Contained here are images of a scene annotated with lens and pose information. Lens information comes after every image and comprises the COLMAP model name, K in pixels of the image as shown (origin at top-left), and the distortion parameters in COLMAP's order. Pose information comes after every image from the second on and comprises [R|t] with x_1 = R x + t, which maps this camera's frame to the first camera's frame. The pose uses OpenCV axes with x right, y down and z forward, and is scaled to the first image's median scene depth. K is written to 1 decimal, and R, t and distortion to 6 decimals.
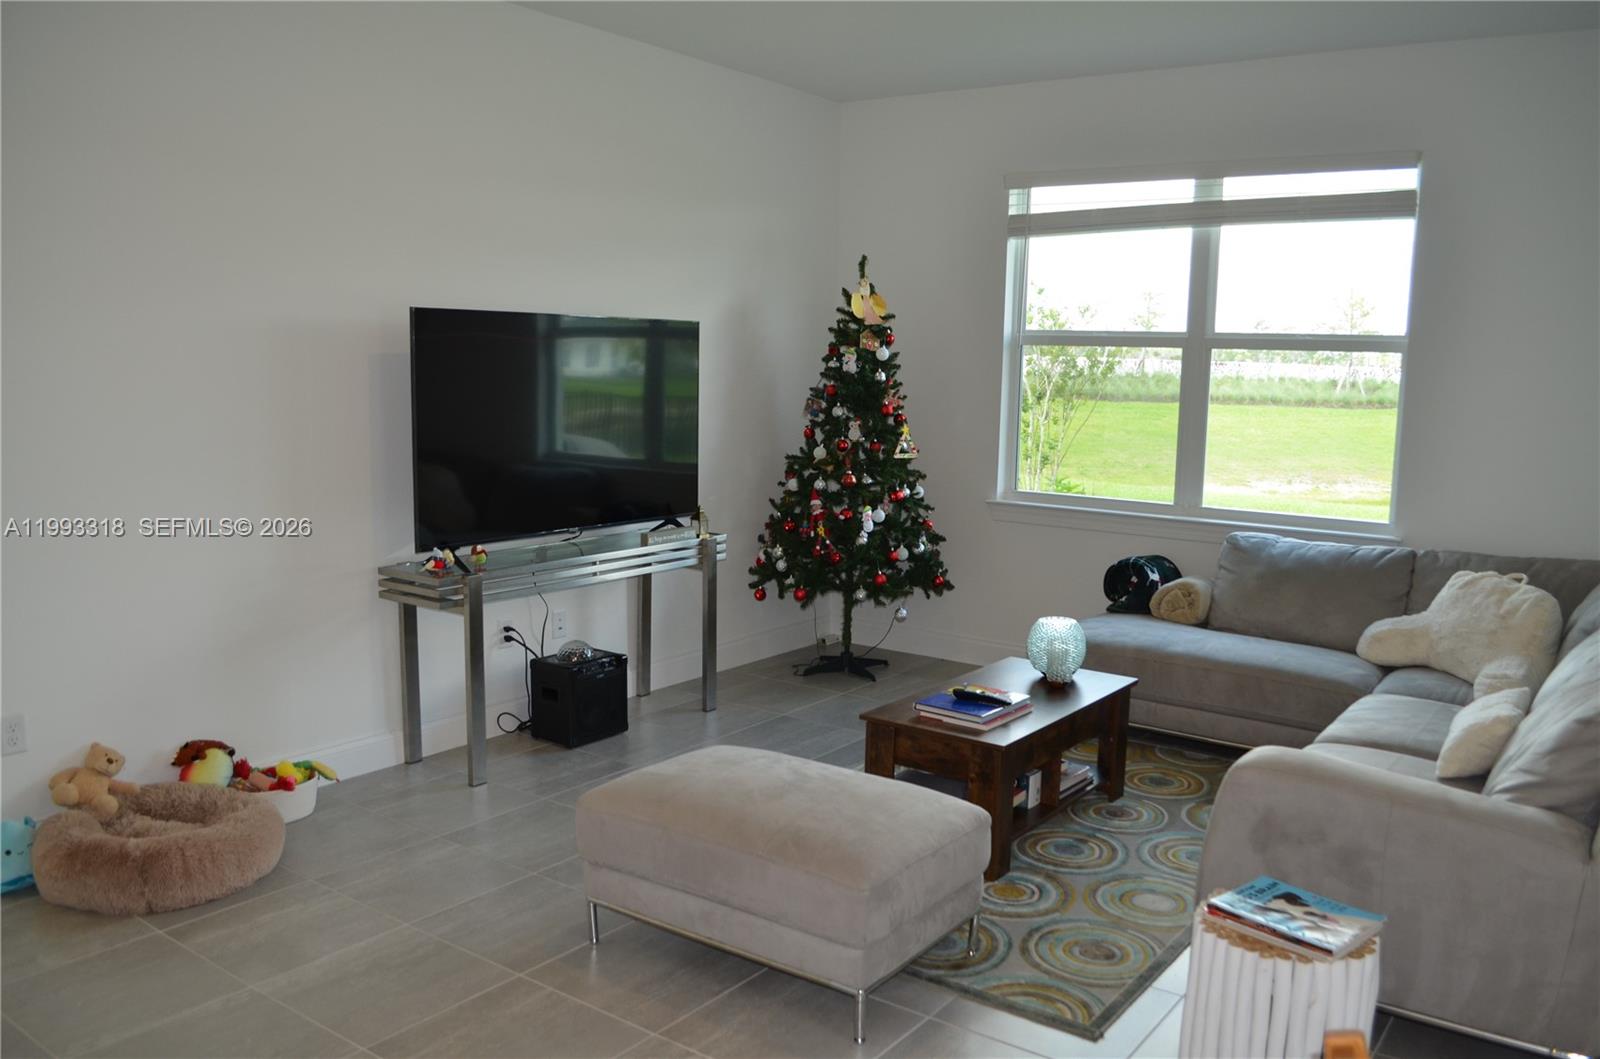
lens RADIAL K [[1286.6, 0, 790.7], [0, 1286.6, 538.3], [0, 0, 1]] dist [-0.054272, 0.001459]
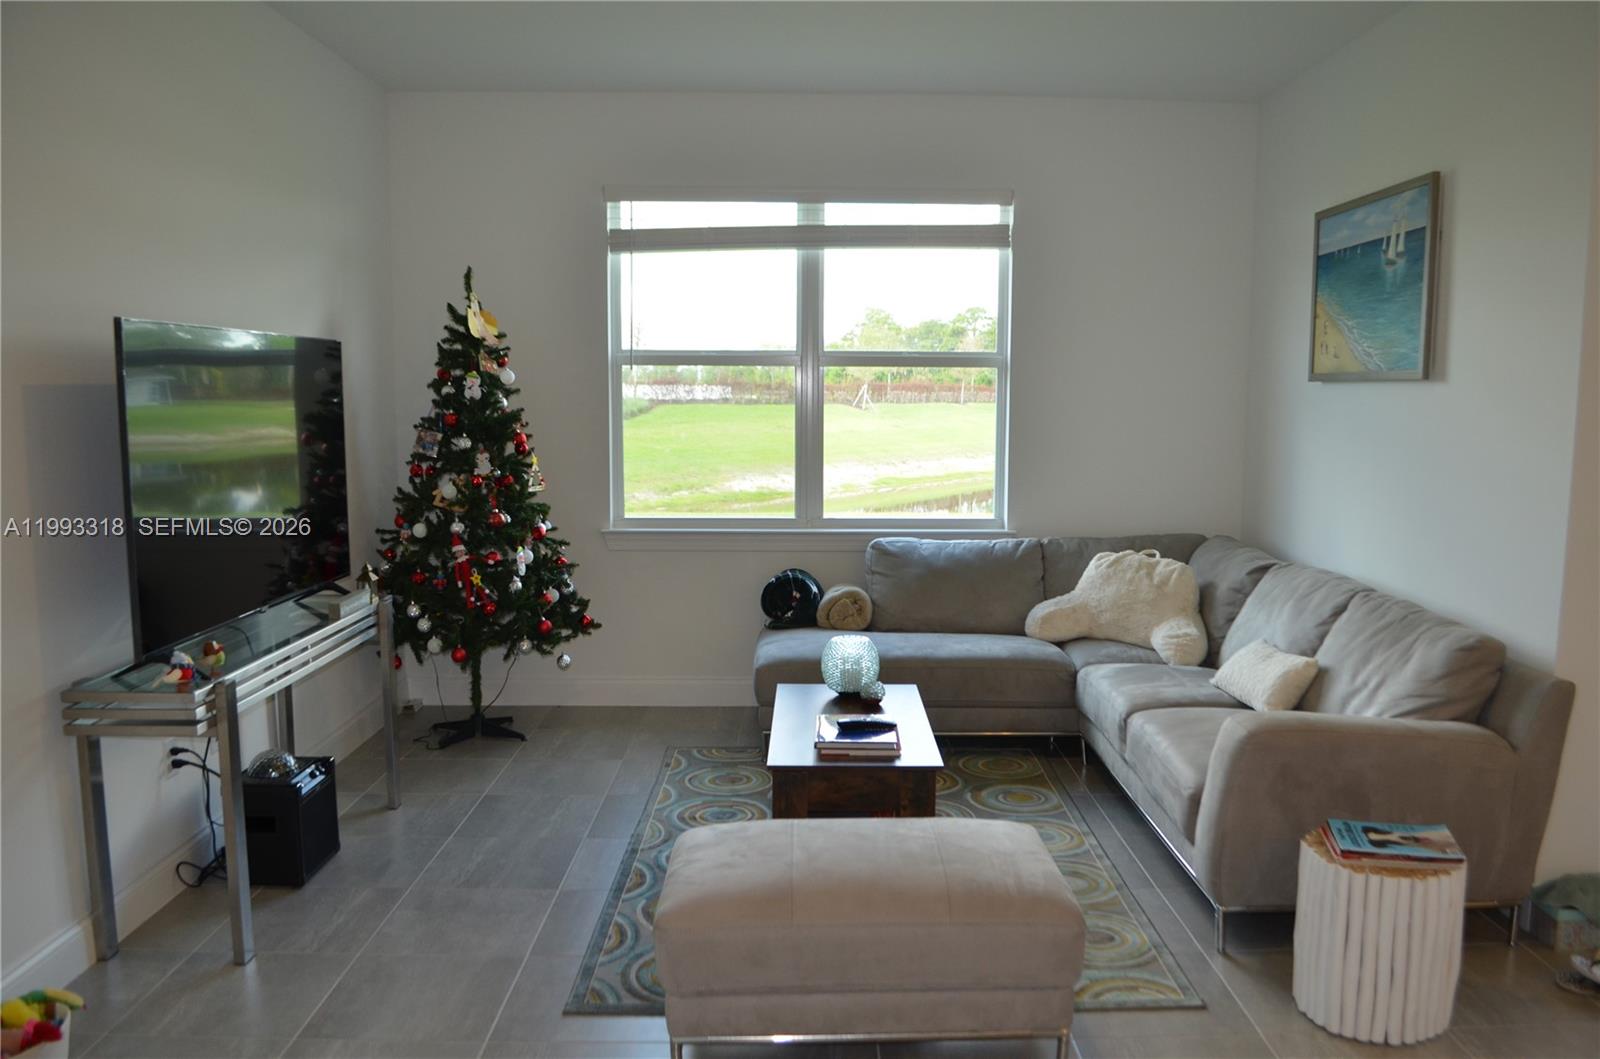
lens RADIAL K [[1286.6, 0, 824.0], [0, 1286.6, 564.0], [0, 0, 1]] dist [-0.054272, 0.001459]
pose [[0.799774, -0.098028, 0.592243, -0.308152], [0.097209, 0.994704, 0.033370, -0.023043], [-0.592378, 0.030883, 0.805068, 0.158825]]
